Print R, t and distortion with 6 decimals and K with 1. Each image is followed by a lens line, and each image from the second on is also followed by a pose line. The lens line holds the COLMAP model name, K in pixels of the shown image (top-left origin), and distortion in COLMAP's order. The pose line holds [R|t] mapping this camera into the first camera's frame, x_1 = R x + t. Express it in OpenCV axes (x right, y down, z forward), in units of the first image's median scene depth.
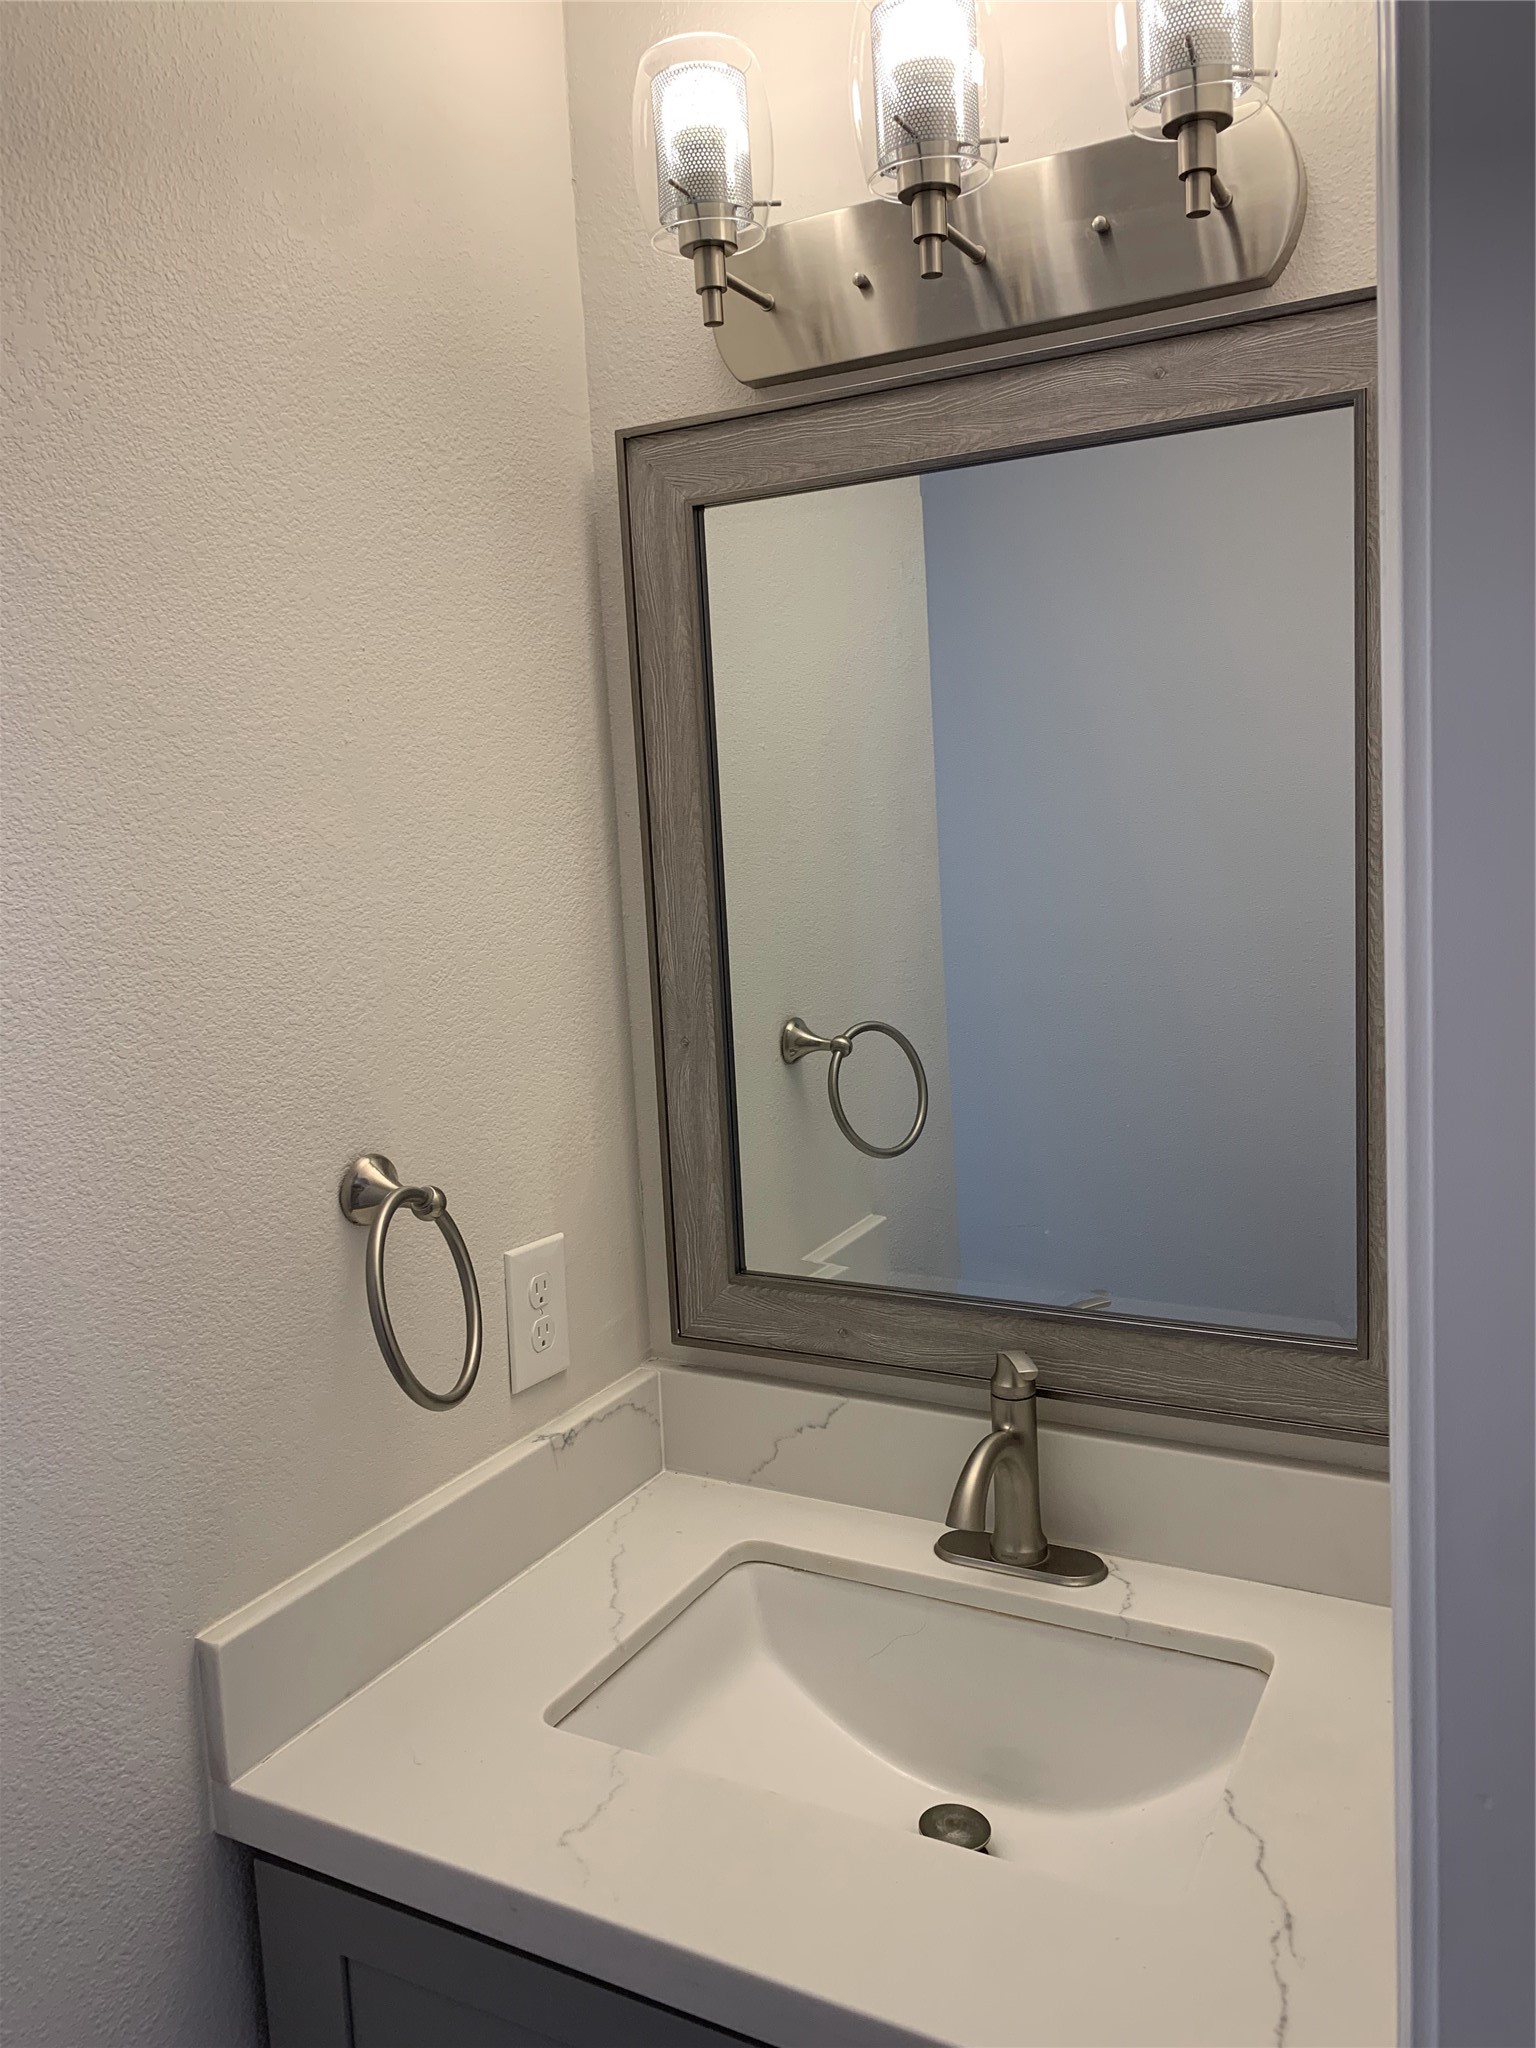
lens RADIAL K [[1544.9, 0, 768.0], [0, 1544.9, 1024.0], [0, 0, 1]] dist [0.007314, -0.000825]
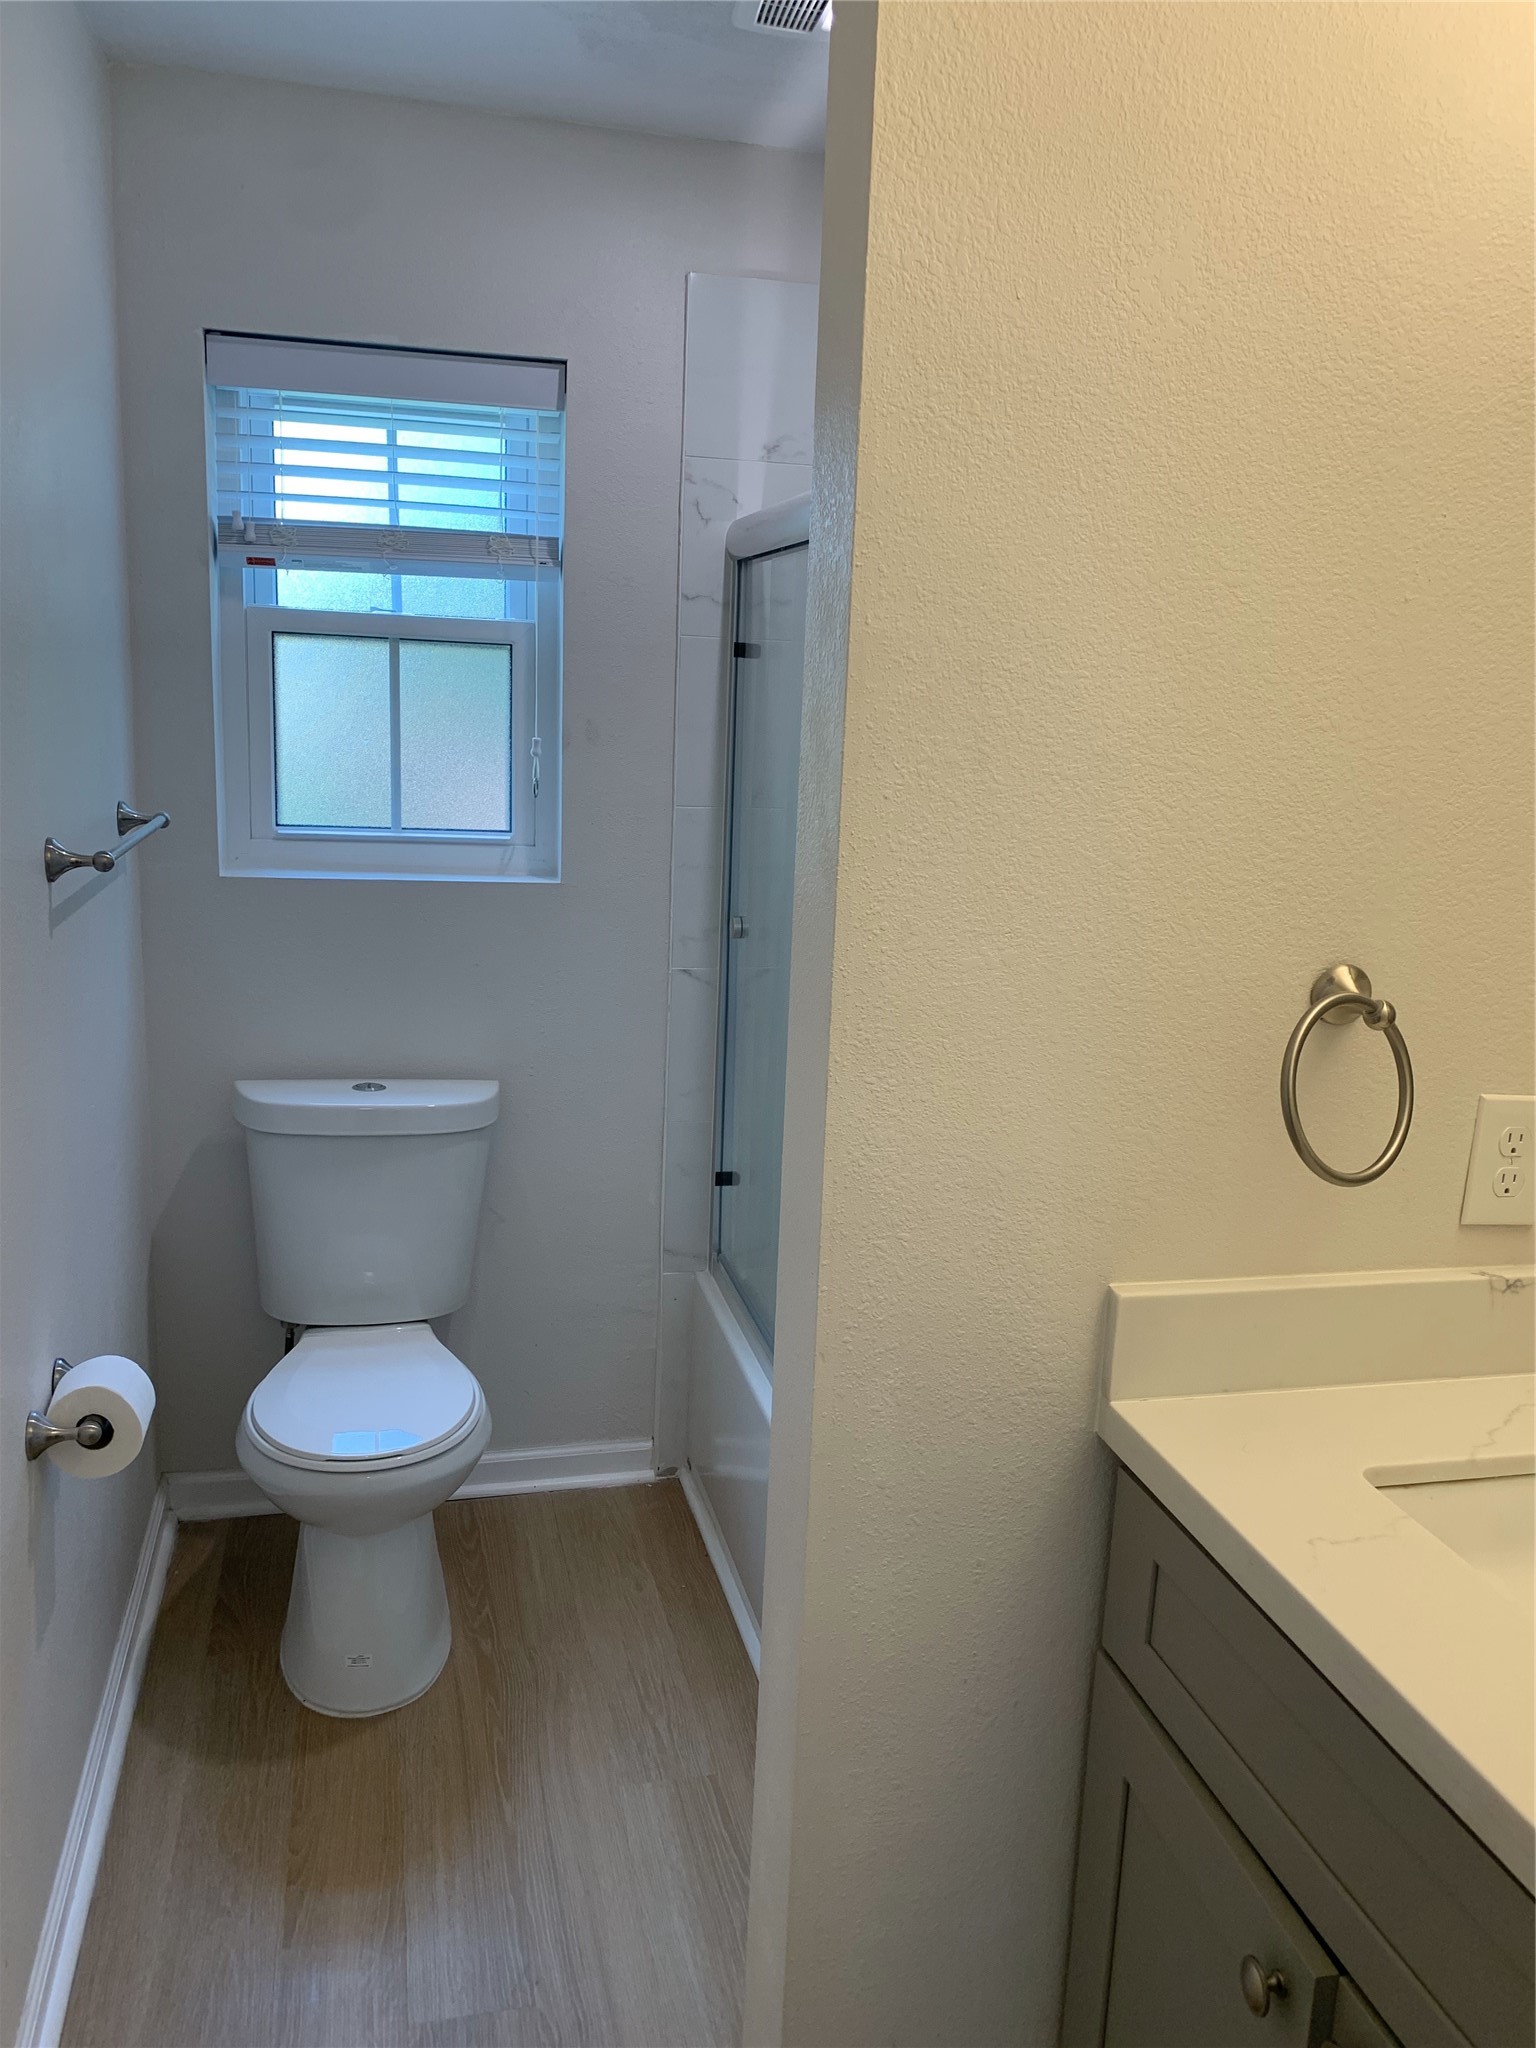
lens RADIAL K [[1550.7, 0, 815.7], [0, 1550.7, 1023.4], [0, 0, 1]] dist [0.001027, 0.009628]
pose [[0.688855, 0.223057, -0.689727, 0.299094], [-0.170098, 0.974653, 0.145319, 0.029118], [0.704660, 0.017218, 0.709337, -0.106050]]
